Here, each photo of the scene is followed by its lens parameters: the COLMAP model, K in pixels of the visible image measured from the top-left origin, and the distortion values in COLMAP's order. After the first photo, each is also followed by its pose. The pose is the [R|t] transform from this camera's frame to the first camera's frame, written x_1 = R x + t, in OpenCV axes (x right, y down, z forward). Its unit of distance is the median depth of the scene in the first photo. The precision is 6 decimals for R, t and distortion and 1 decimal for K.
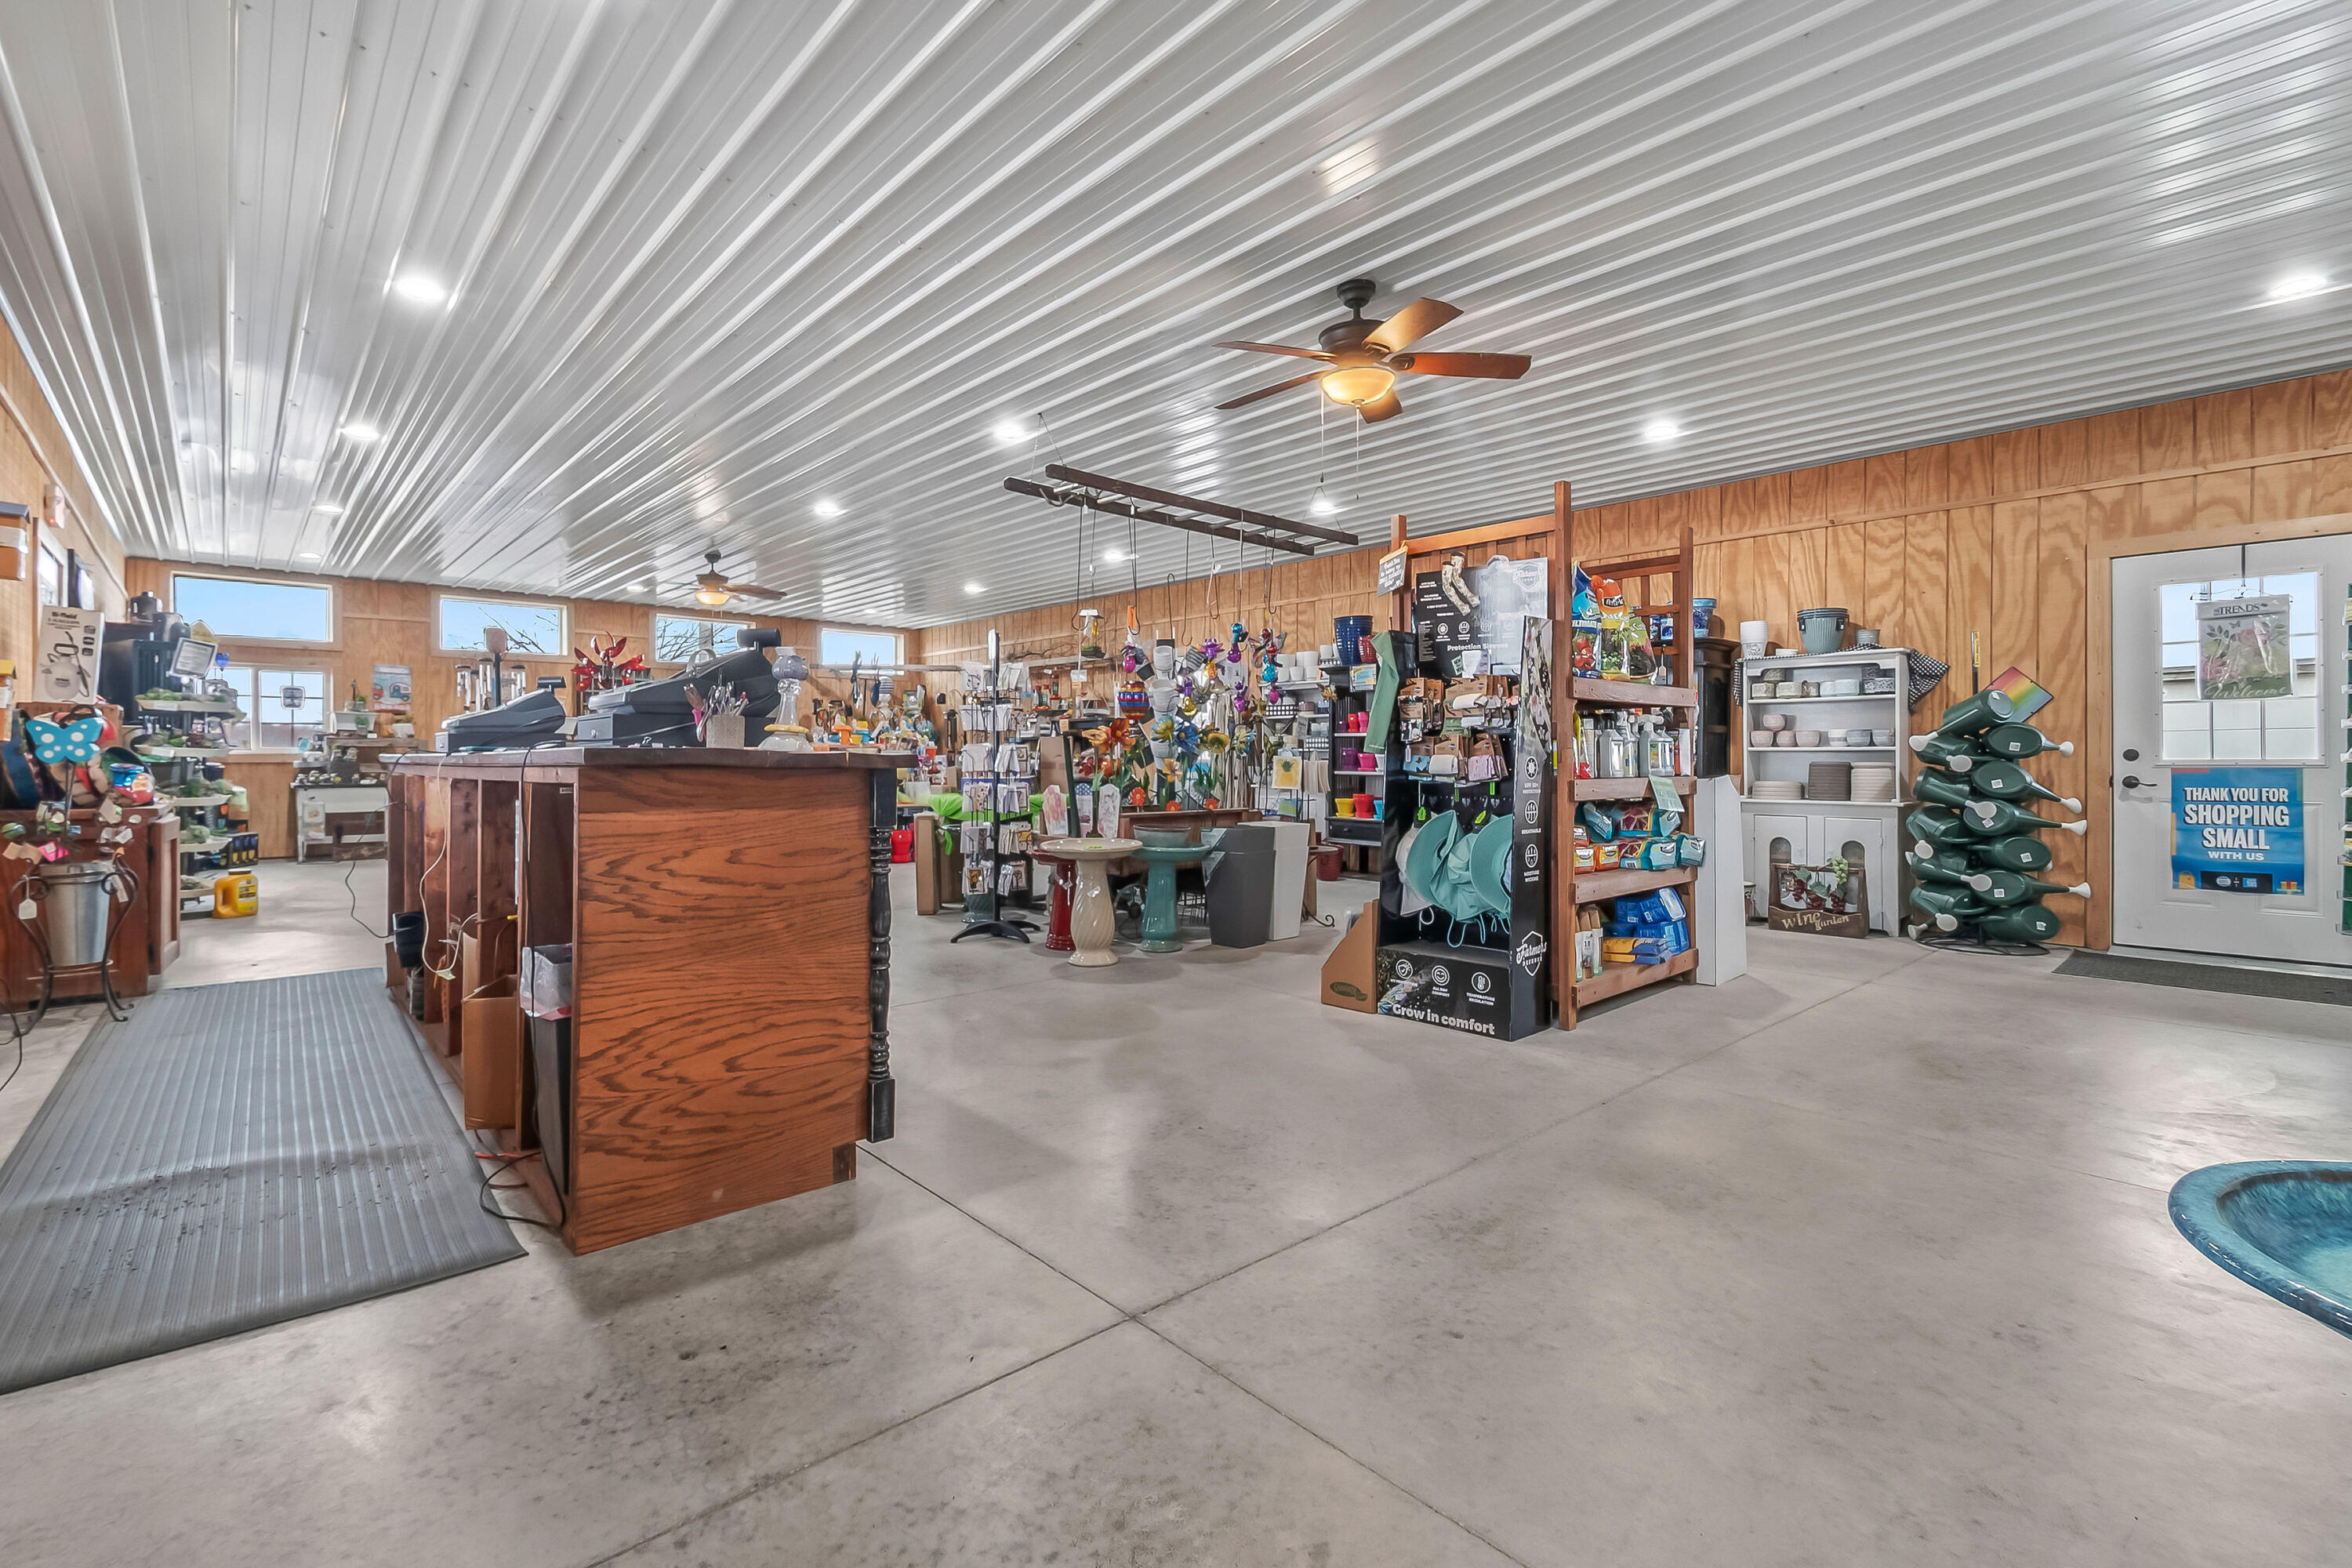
lens RADIAL K [[1044.0, 0, 1172.2], [0, 1044.0, 763.0], [0, 0, 1]] dist [0.000580, -0.000507]
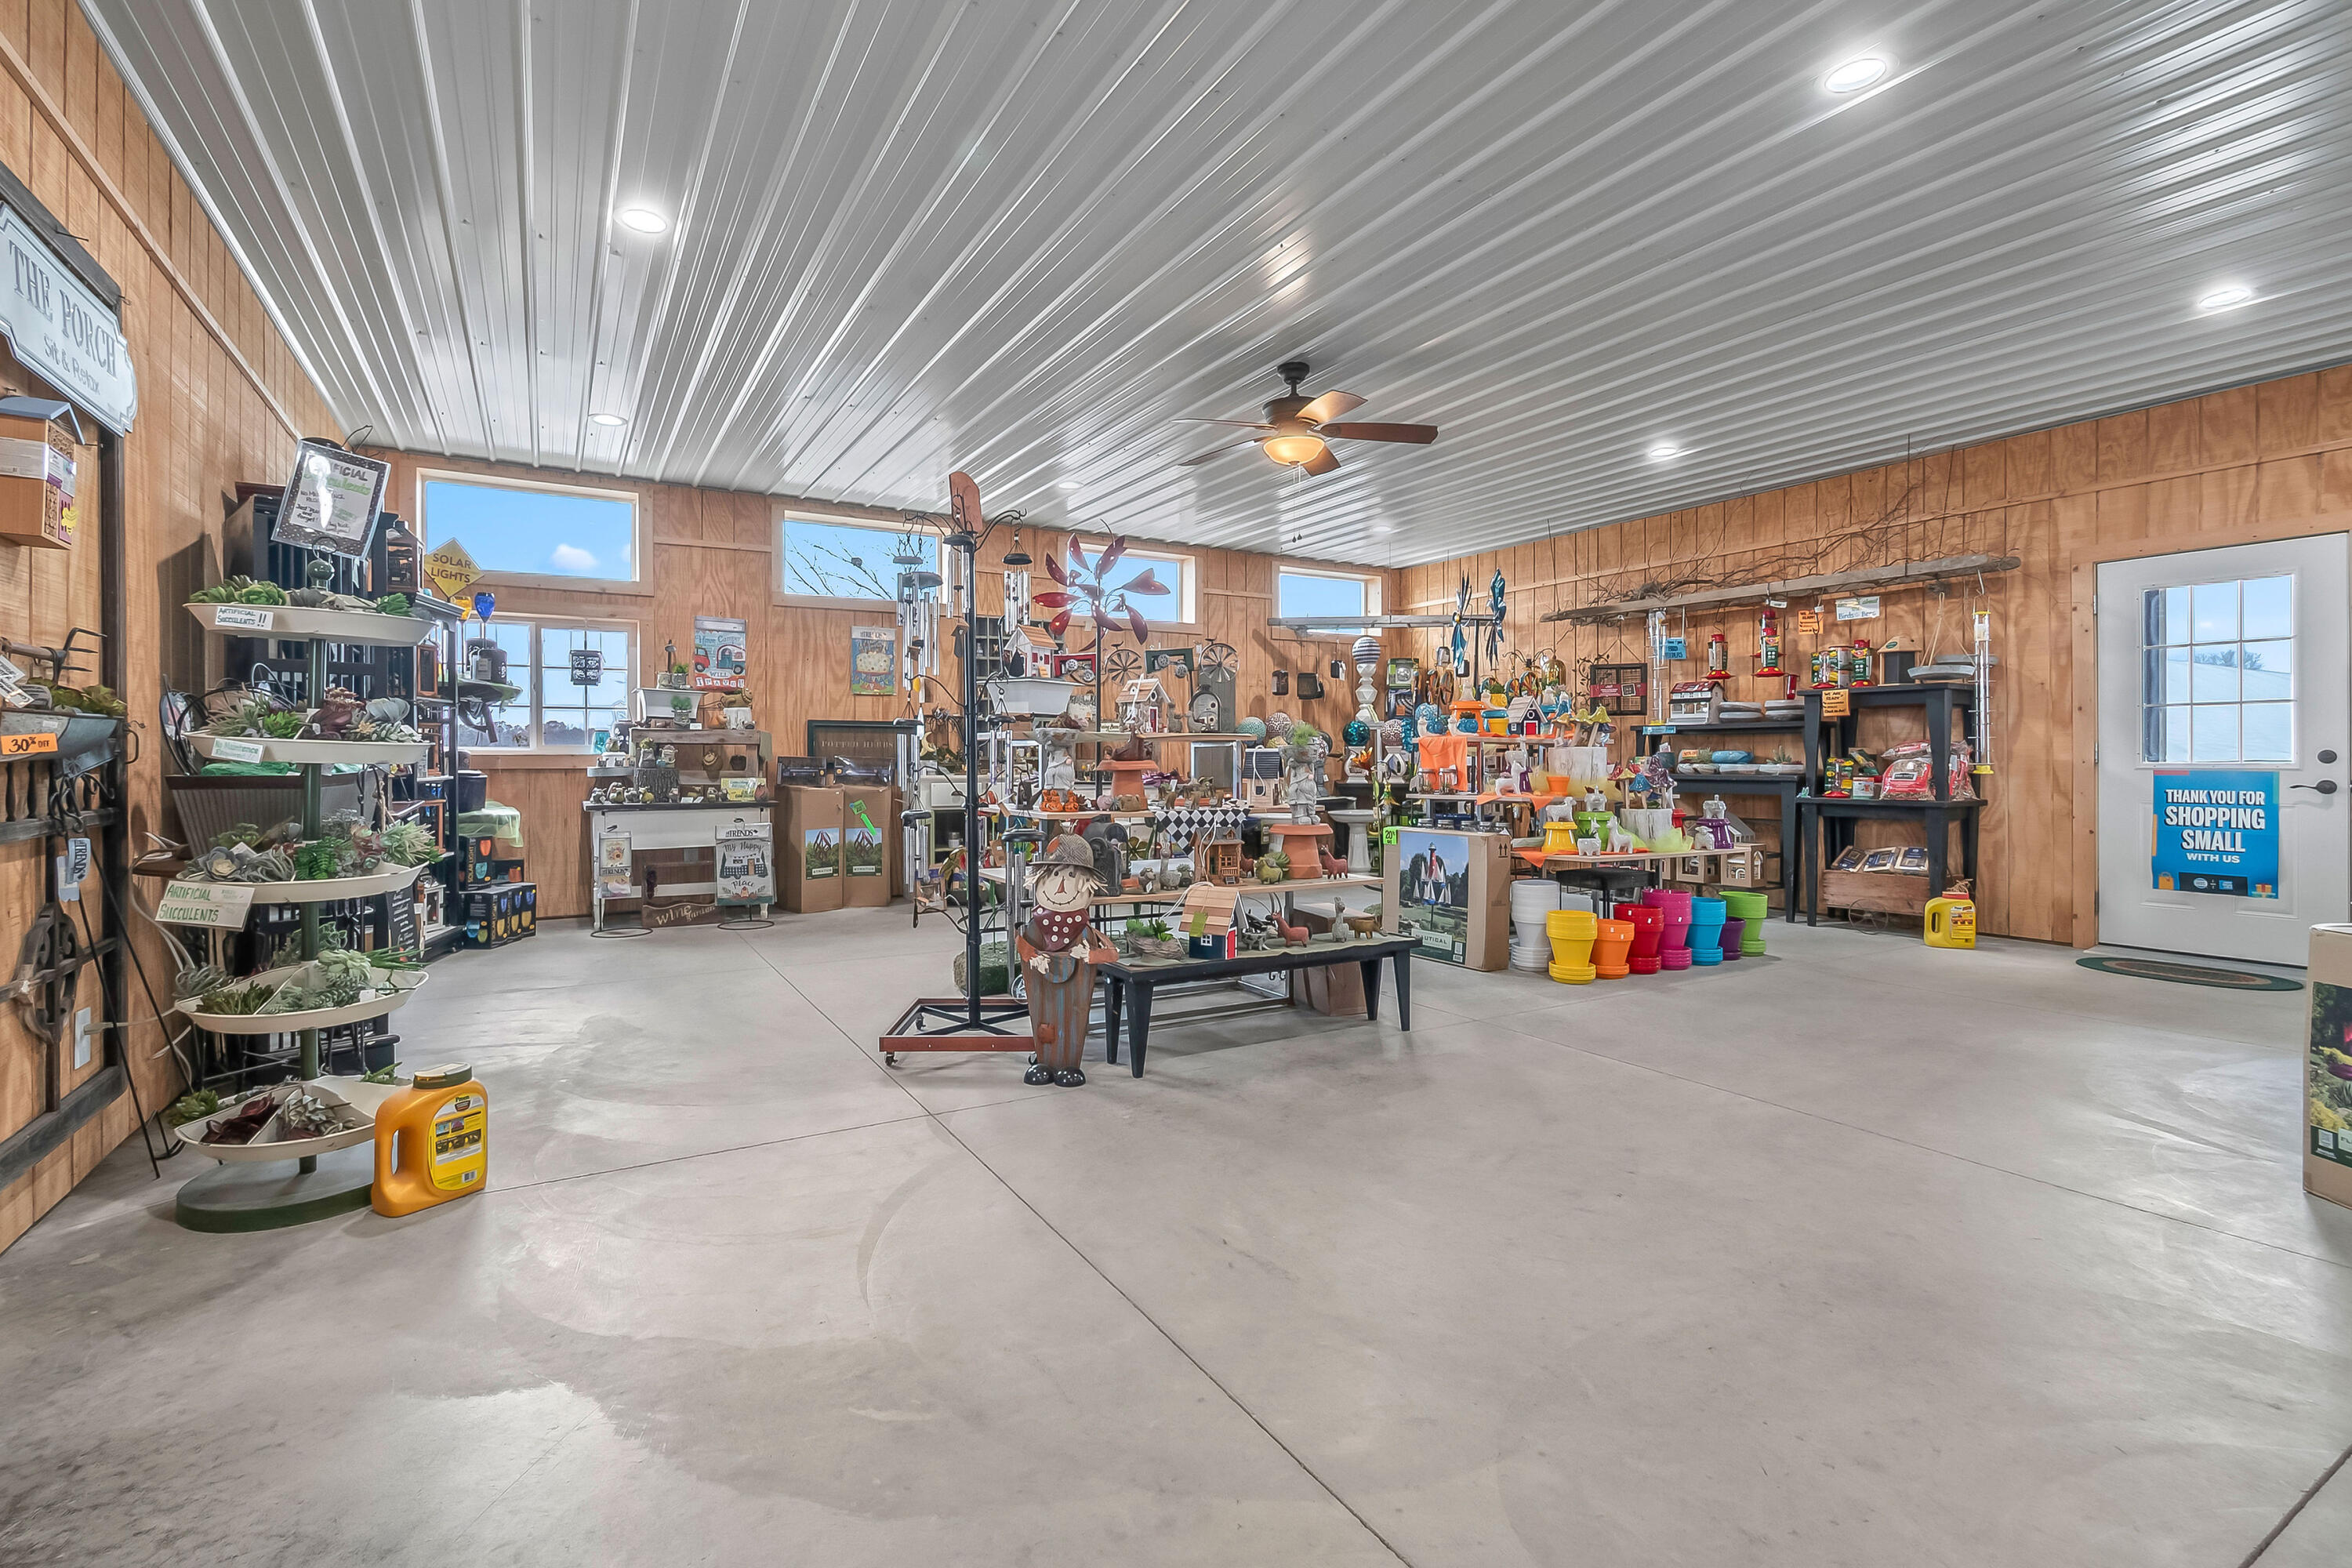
lens RADIAL K [[1044.0, 0, 1169.6], [0, 1044.0, 766.5], [0, 0, 1]] dist [0.000580, -0.000507]
pose [[0.980161, 0.000011, -0.198203, -0.359532], [0.000788, 0.999992, 0.003952, -0.004090], [0.198201, -0.004030, 0.980153, 0.437020]]
